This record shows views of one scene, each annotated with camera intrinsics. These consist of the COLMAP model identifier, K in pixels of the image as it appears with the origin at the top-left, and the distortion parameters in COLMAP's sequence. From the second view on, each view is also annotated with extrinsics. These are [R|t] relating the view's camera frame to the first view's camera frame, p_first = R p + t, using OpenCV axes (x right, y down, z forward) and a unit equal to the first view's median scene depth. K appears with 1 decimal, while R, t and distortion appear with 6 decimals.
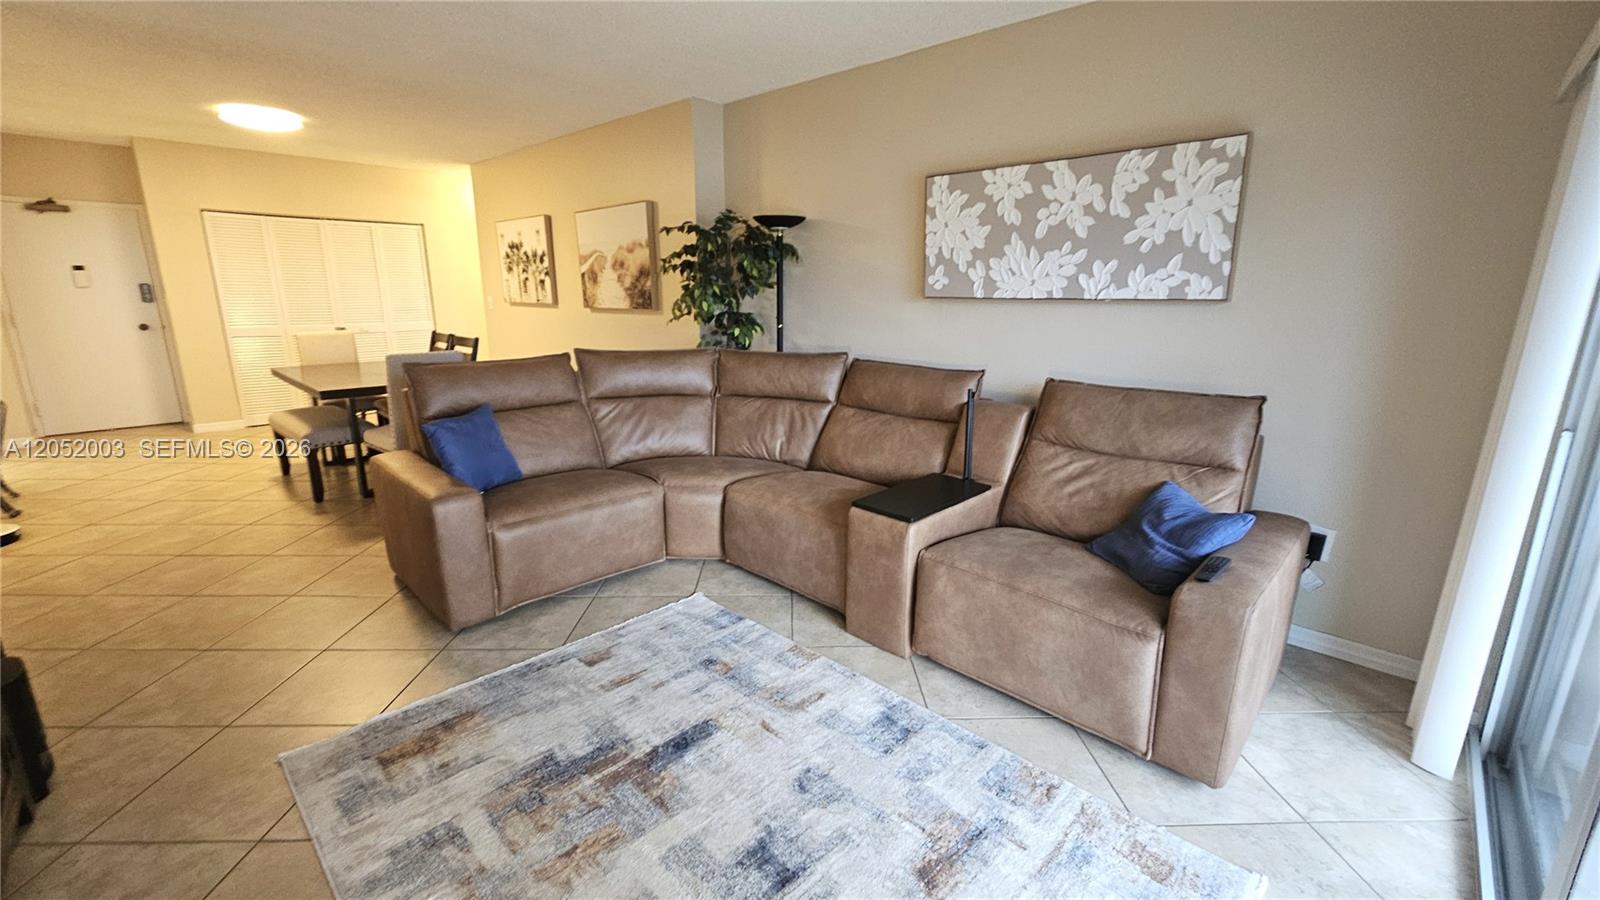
lens RADIAL K [[656.6, 0, 807.1], [0, 656.6, 442.8], [0, 0, 1]] dist [-0.000663, -0.000077]
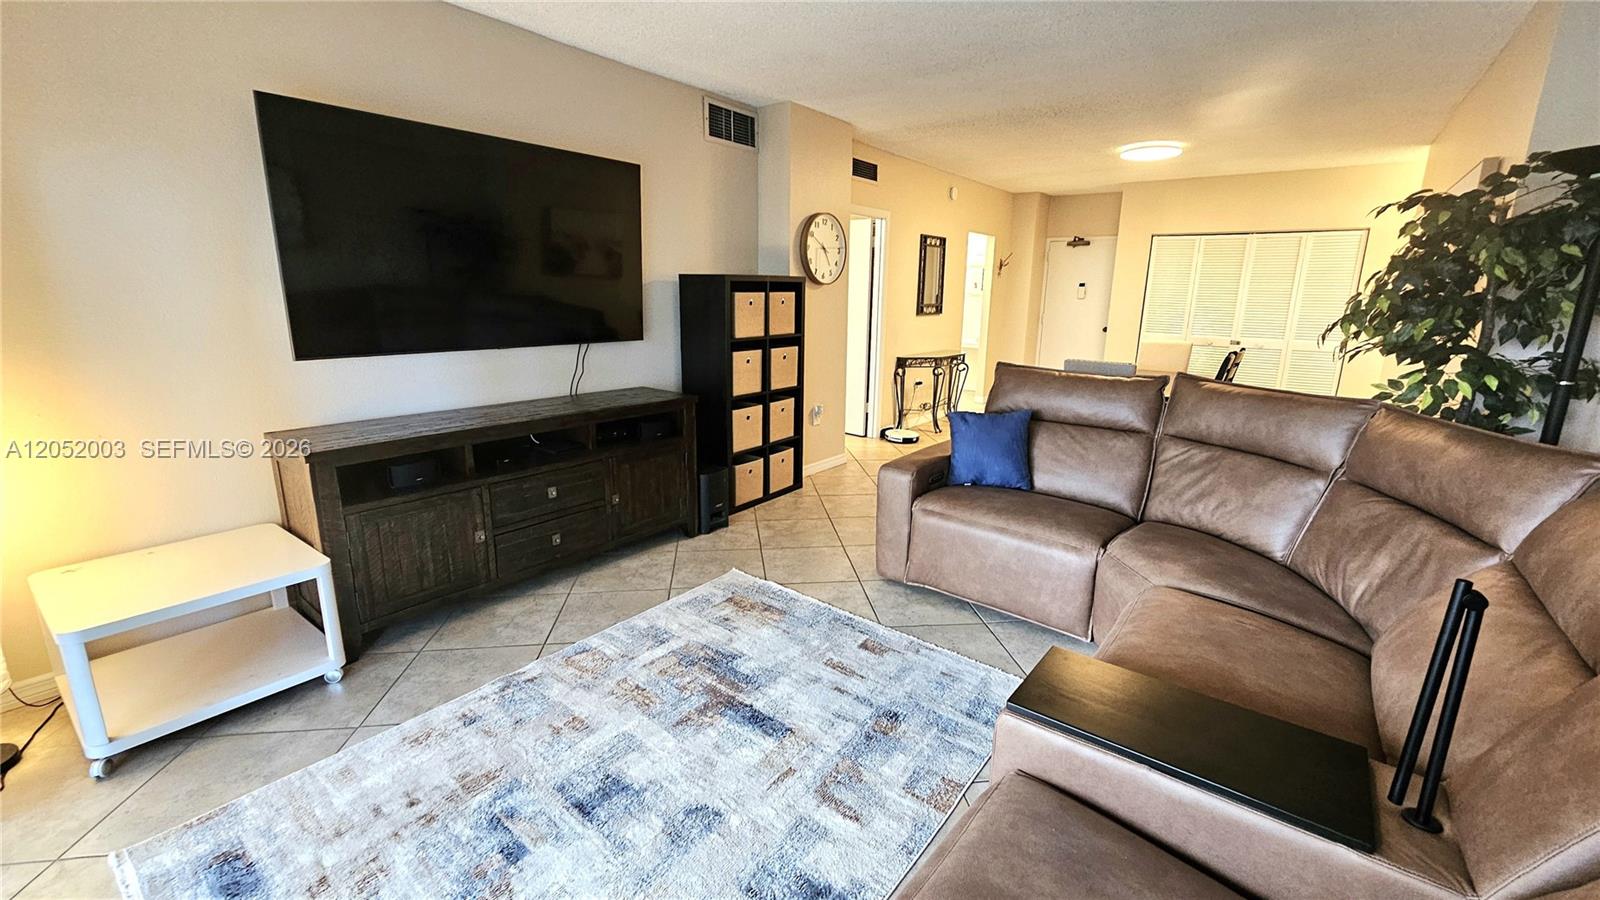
lens RADIAL K [[656.6, 0, 805.0], [0, 656.6, 445.7], [0, 0, 1]] dist [-0.000663, -0.000077]
pose [[0.103876, 0.223015, -0.969265, 0.478899], [-0.245524, 0.950126, 0.192298, -0.118168], [0.963809, 0.218002, 0.153451, 0.527315]]
